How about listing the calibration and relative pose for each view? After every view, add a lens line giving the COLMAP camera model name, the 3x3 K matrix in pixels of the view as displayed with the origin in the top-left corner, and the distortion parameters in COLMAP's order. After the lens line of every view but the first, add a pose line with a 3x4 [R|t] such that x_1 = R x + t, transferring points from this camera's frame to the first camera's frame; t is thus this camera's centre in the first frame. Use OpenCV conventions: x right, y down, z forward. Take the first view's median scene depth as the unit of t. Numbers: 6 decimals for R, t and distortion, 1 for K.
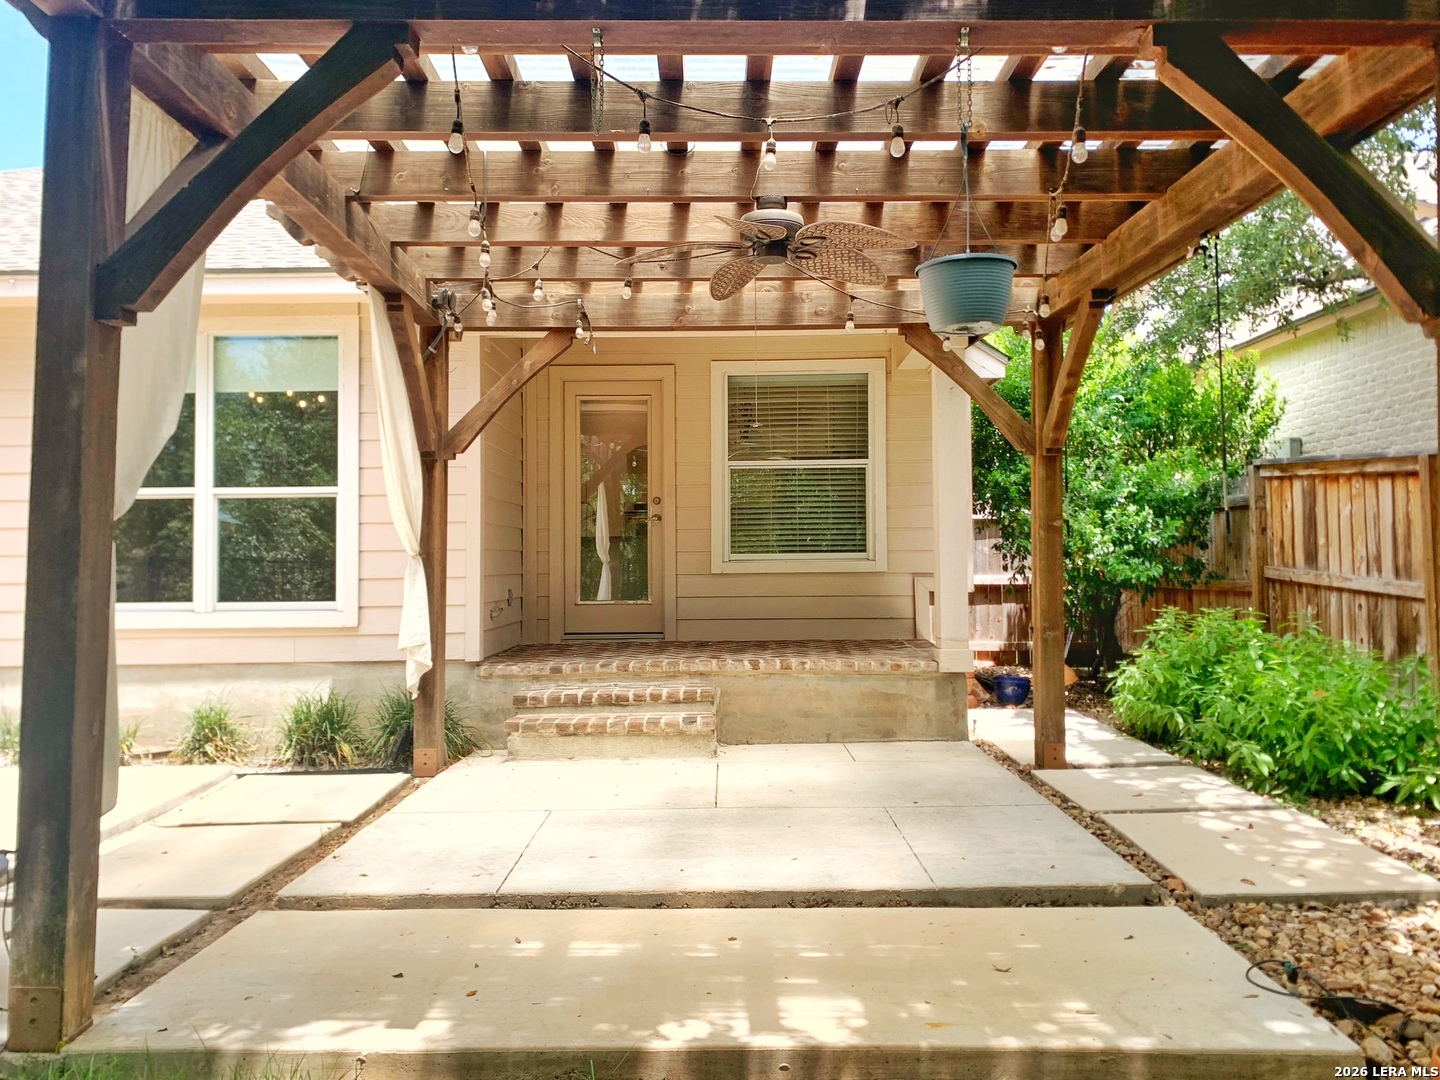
lens RADIAL K [[1099.2, 0, 723.0], [0, 1099.2, 543.8], [0, 0, 1]] dist [-0.005451, -0.007761]
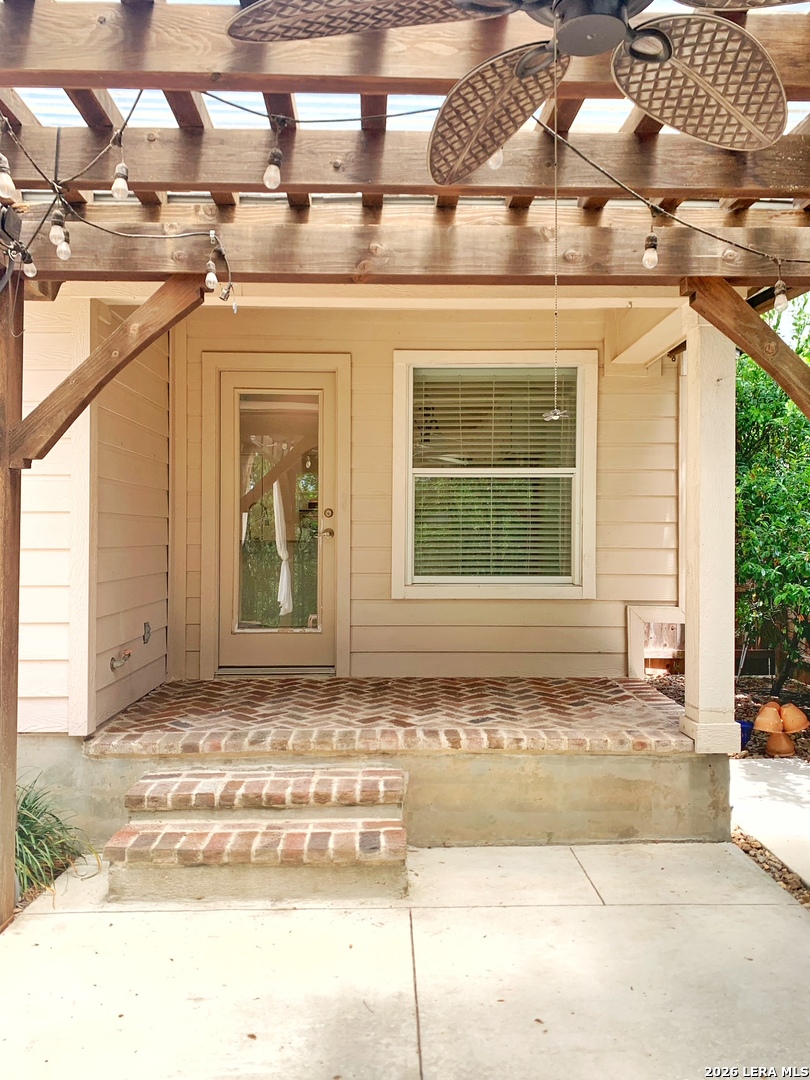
lens RADIAL K [[824.4, 0, 403.3], [0, 824.4, 535.9], [0, 0, 1]] dist [-0.005451, -0.007761]
pose [[0.999571, 0.010705, 0.027257, -0.023288], [-0.011239, 0.999746, 0.019522, -0.042674], [-0.027041, -0.019820, 0.999438, 0.436295]]
